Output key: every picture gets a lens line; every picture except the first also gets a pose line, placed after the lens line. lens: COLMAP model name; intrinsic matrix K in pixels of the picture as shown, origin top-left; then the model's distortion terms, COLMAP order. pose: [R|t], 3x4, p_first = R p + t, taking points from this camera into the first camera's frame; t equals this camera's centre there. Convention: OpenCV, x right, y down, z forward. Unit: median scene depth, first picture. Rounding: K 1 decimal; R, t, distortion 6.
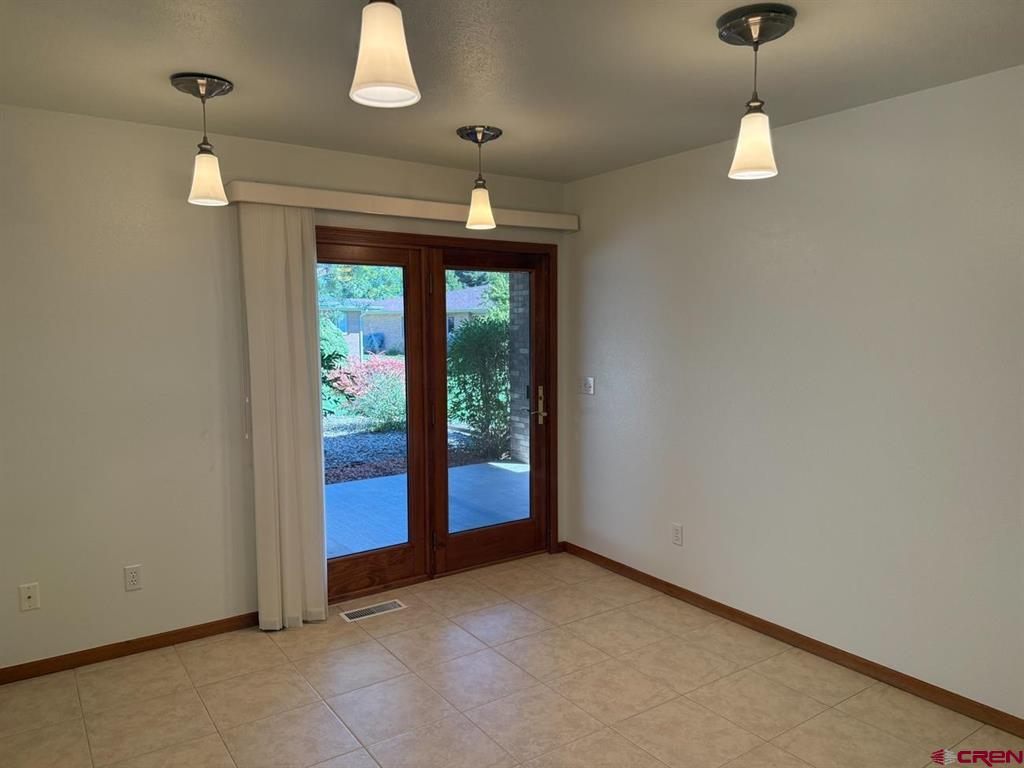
lens RADIAL K [[718.4, 0, 504.4], [0, 718.4, 409.7], [0, 0, 1]] dist [0.087073, -0.122764]
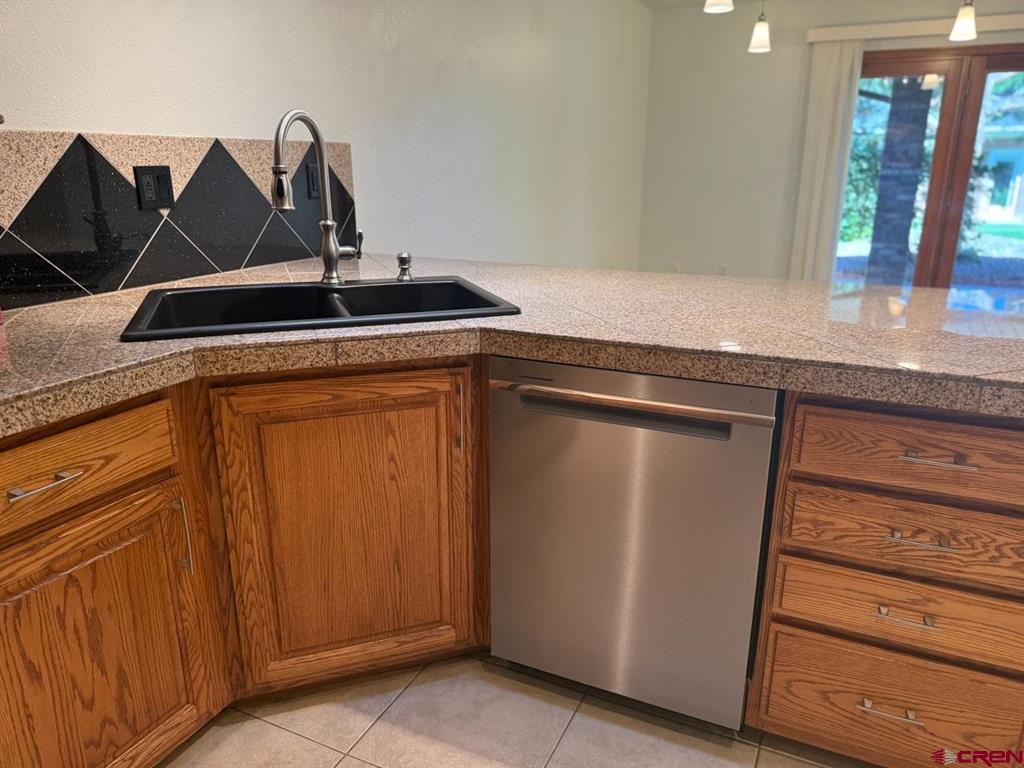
lens RADIAL K [[718.4, 0, 516.3], [0, 718.4, 387.0], [0, 0, 1]] dist [0.087073, -0.122764]
pose [[0.491749, 0.246378, -0.835153, 0.808963], [-0.107191, 0.968967, 0.222739, 0.156885], [0.864114, -0.020011, 0.502898, -0.373929]]
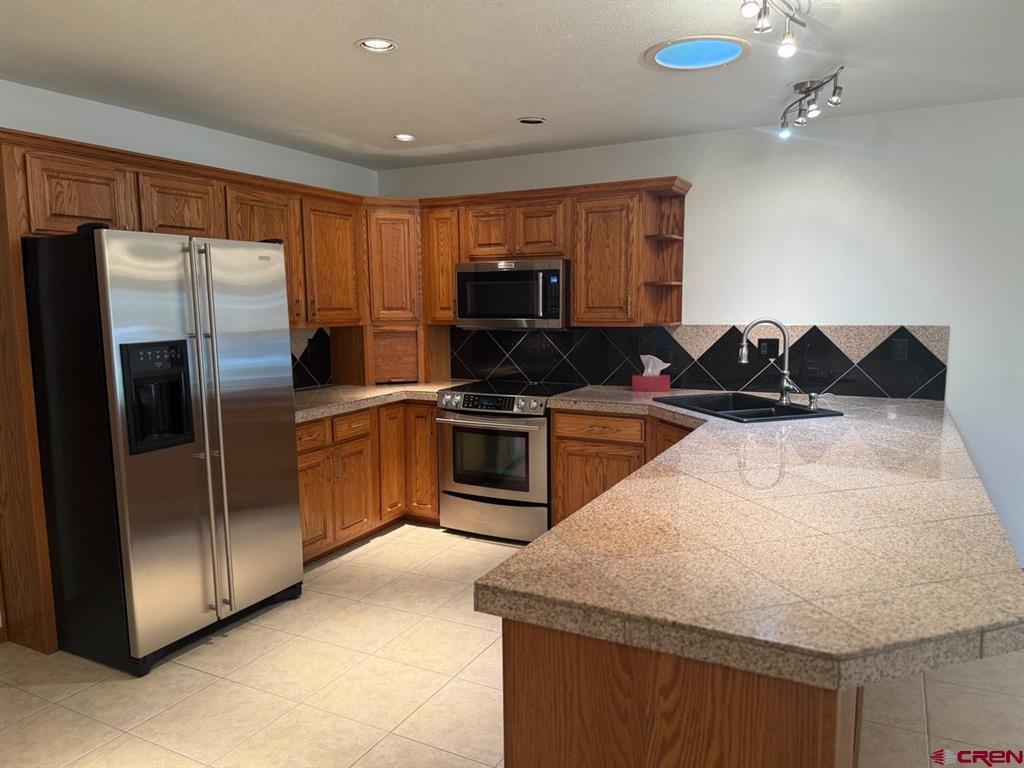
lens RADIAL K [[718.4, 0, 512.3], [0, 718.4, 387.6], [0, 0, 1]] dist [0.087073, -0.122764]
pose [[-0.888851, 0.055324, -0.454844, 1.082582], [-0.057516, 0.971360, 0.230546, -0.026676], [0.454572, 0.231082, -0.860213, 0.526579]]
